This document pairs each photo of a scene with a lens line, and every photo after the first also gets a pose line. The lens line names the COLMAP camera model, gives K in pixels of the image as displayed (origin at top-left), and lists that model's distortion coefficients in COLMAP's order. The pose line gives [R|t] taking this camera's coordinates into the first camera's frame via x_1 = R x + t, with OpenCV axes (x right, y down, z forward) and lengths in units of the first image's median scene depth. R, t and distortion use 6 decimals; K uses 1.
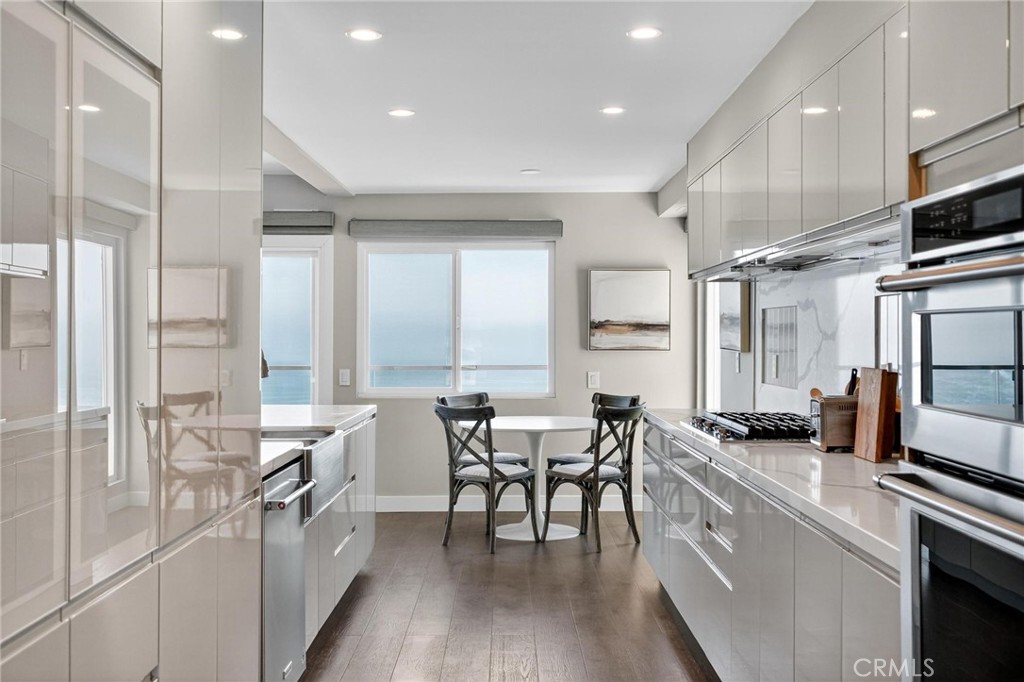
lens RADIAL K [[1027.6, 0, 512.0], [0, 1027.6, 341.0], [0, 0, 1]] dist [-0.011324, -0.006952]
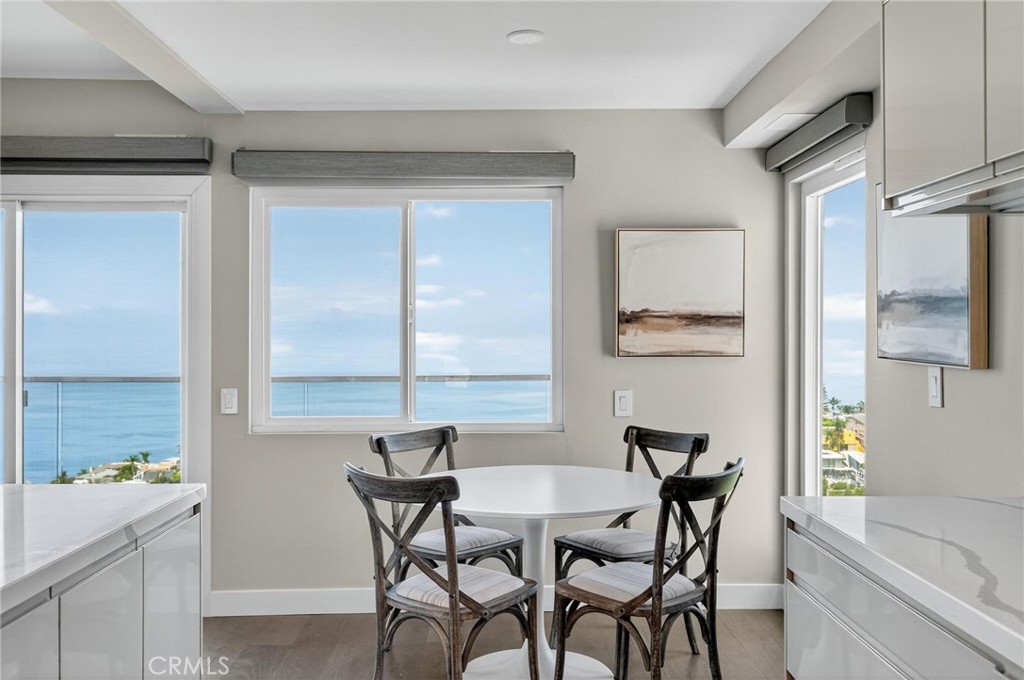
lens RADIAL K [[444.2, 0, 512.0], [0, 444.2, 340.0], [0, 0, 1]] dist [-0.001346, -0.000324]
pose [[0.999907, -0.003510, 0.013211, 0.007644], [0.003356, 0.999926, 0.011695, -0.005663], [-0.013251, -0.011650, 0.999844, 0.834992]]
